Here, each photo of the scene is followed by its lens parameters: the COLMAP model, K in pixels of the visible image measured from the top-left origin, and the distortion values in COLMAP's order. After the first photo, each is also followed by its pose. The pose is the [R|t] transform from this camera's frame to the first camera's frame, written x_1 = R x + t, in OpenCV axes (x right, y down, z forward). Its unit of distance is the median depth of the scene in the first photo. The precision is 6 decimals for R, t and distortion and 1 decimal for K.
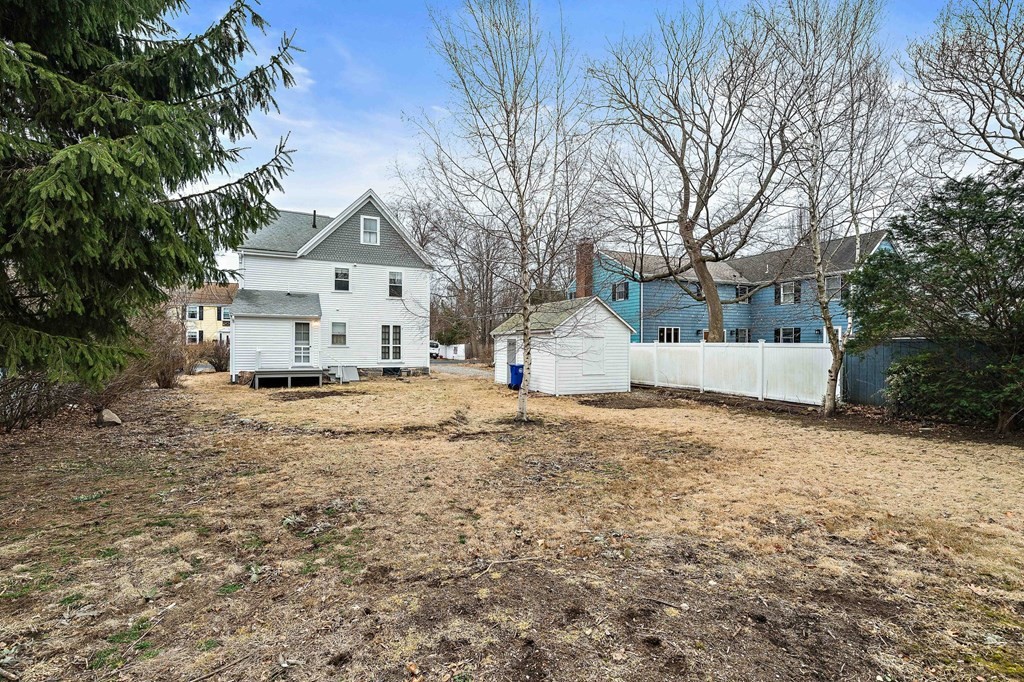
lens RADIAL K [[479.5, 0, 511.8], [0, 479.5, 342.5], [0, 0, 1]] dist [-0.002316, -0.000184]
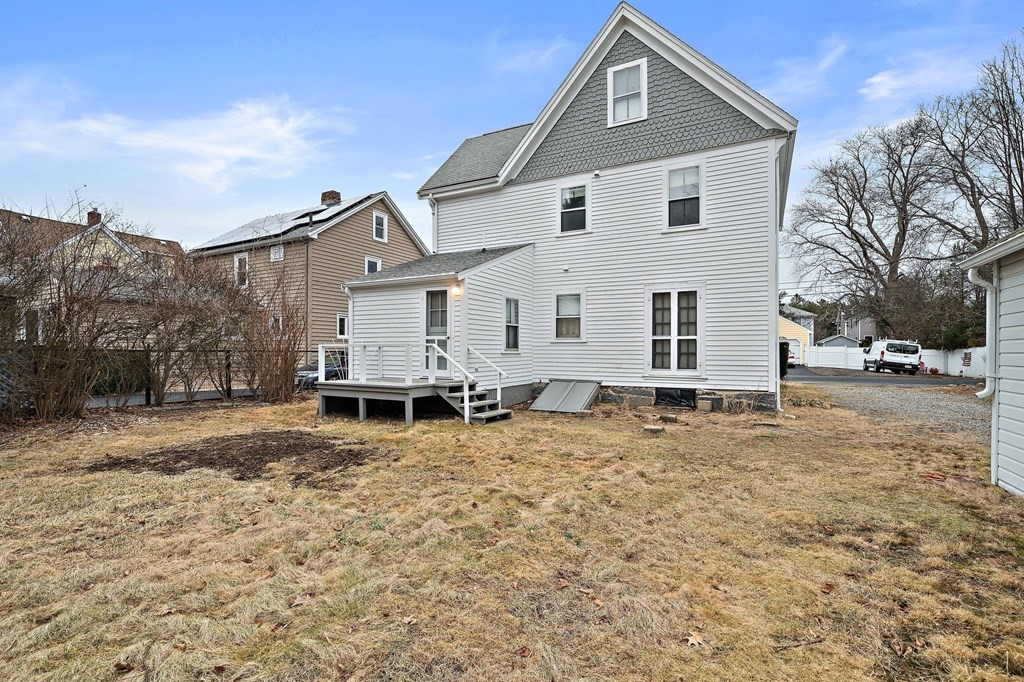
lens RADIAL K [[479.5, 0, 512.3], [0, 479.5, 348.1], [0, 0, 1]] dist [-0.002316, -0.000184]
pose [[0.599490, -0.009337, -0.800328, 0.010335], [0.000929, 0.999939, -0.010970, 0.020313], [0.800382, 0.005833, 0.599463, 0.623388]]
